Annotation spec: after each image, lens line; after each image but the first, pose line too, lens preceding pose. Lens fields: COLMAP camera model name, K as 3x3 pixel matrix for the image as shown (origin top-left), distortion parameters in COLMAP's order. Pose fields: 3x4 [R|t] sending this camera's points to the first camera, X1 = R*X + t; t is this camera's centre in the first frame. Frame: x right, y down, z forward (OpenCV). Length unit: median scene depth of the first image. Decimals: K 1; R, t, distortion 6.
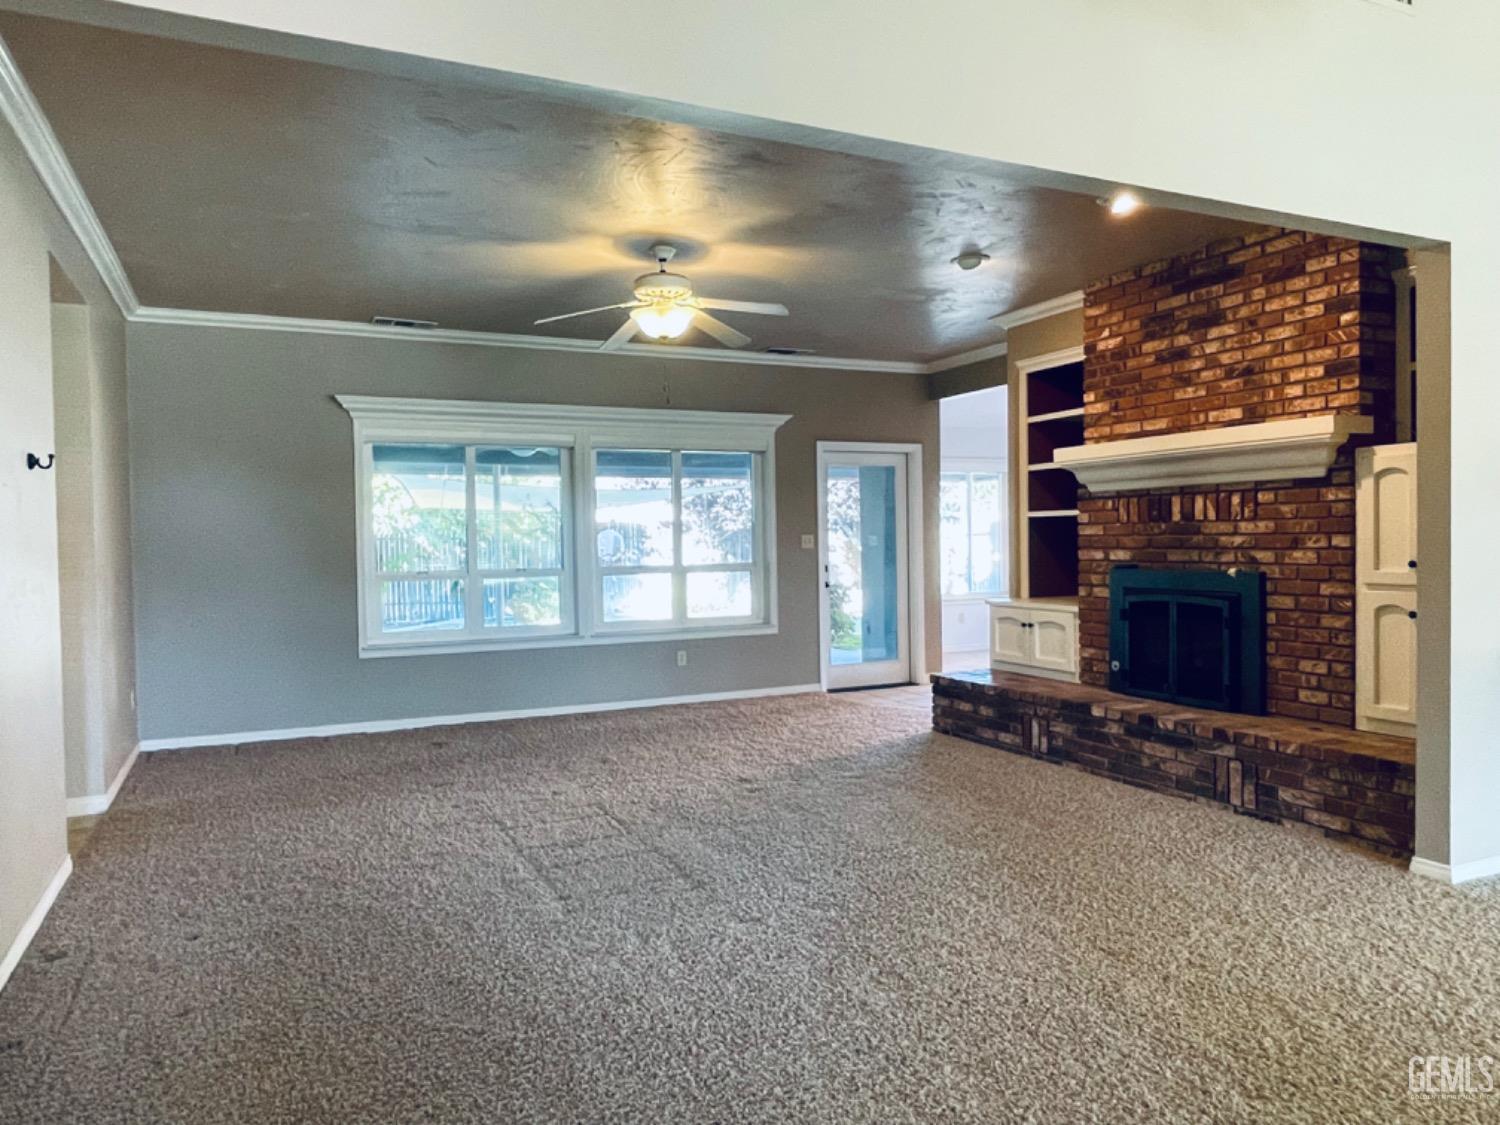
lens RADIAL K [[1014.7, 0, 750.0], [0, 1014.7, 562.5], [0, 0, 1]] dist [-0.046098, -0.001185]
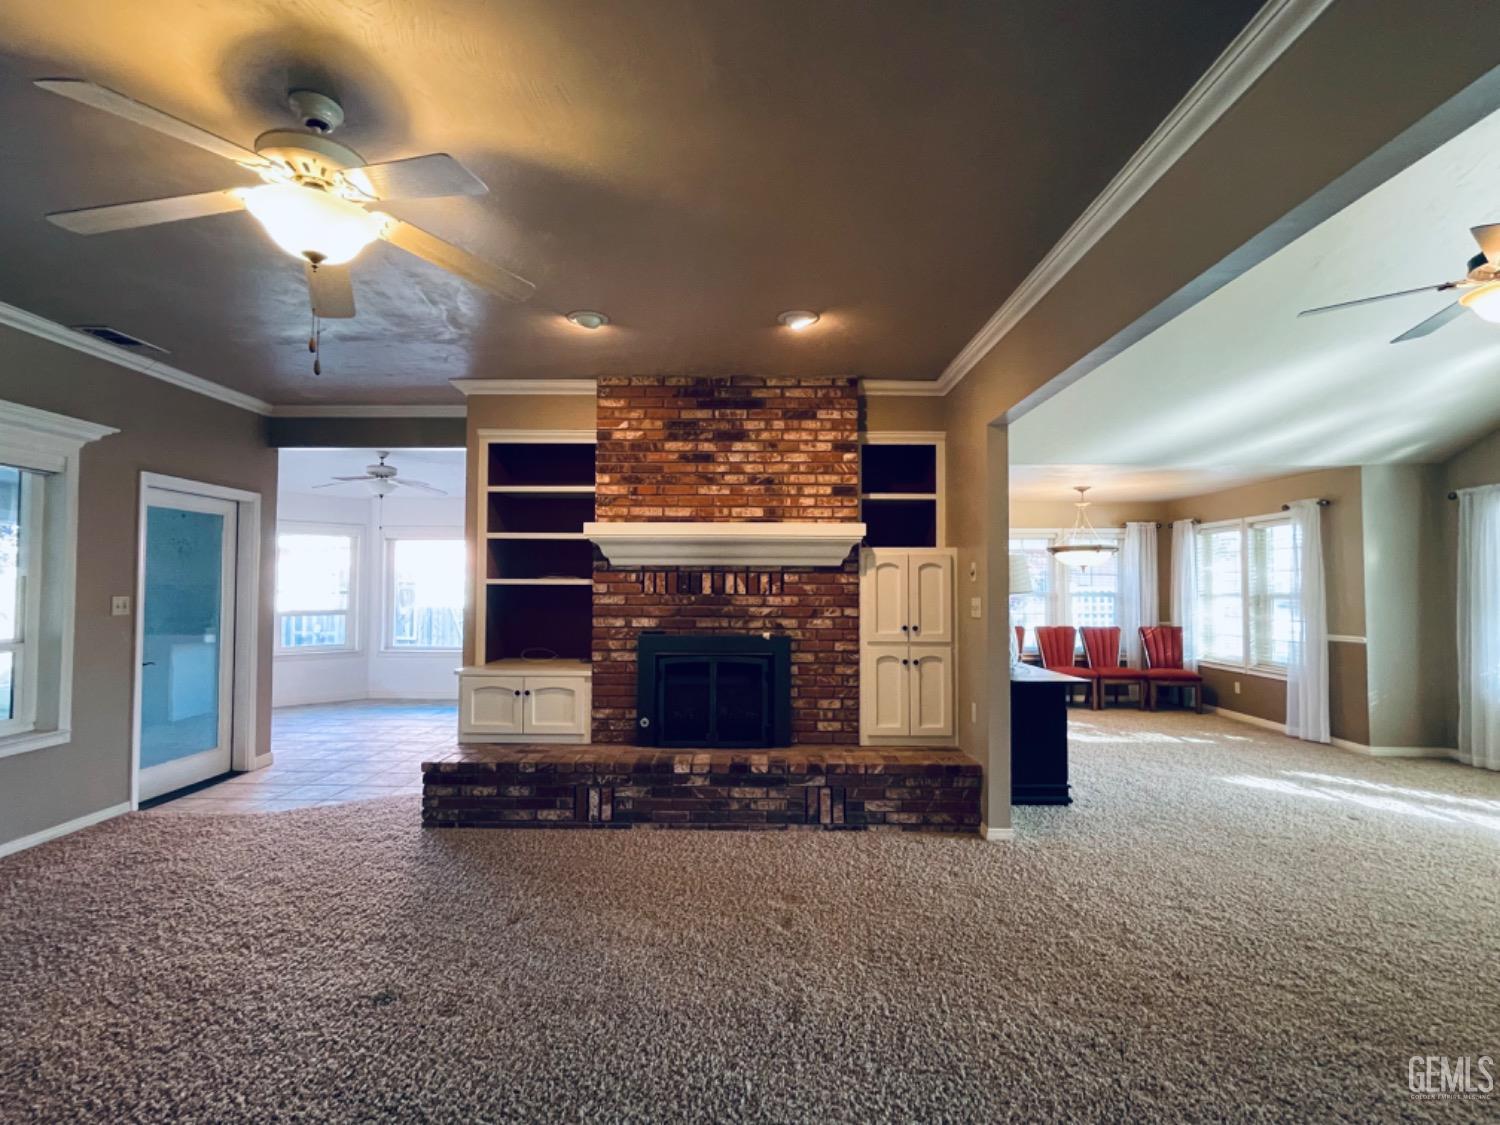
lens RADIAL K [[692.9, 0, 750.0], [0, 692.9, 562.5], [0, 0, 1]] dist [0.001148, -0.000125]
pose [[0.434144, 0.053101, 0.899277, -0.321427], [0.008282, 0.997984, -0.062927, -0.027971], [-0.900806, 0.034767, 0.432829, 0.630856]]
